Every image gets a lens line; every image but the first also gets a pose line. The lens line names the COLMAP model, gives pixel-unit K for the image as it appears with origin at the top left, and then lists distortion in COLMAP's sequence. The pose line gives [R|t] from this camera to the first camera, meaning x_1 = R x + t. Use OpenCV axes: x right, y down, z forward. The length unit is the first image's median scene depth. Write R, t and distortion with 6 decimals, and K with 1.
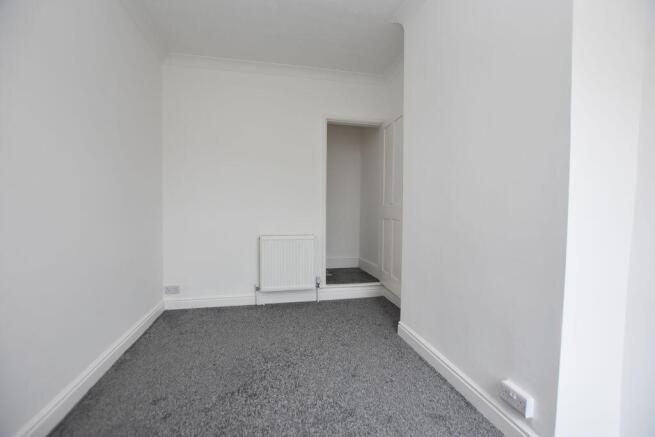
lens RADIAL K [[292.6, 0, 327.5], [0, 292.6, 218.5], [0, 0, 1]] dist [-0.024055, -0.000134]
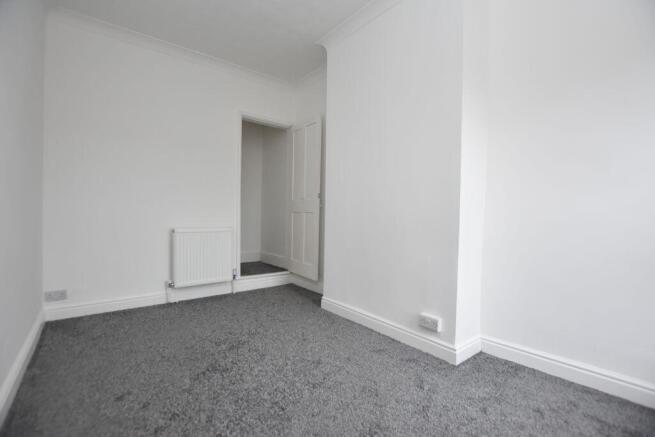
lens RADIAL K [[292.6, 0, 327.5], [0, 292.6, 218.5], [0, 0, 1]] dist [-0.024055, -0.000134]
pose [[0.897358, 0.002201, 0.441297, -0.208282], [0.001588, 0.999965, -0.008216, 0.037192], [-0.441300, 0.008073, 0.897324, -0.059111]]
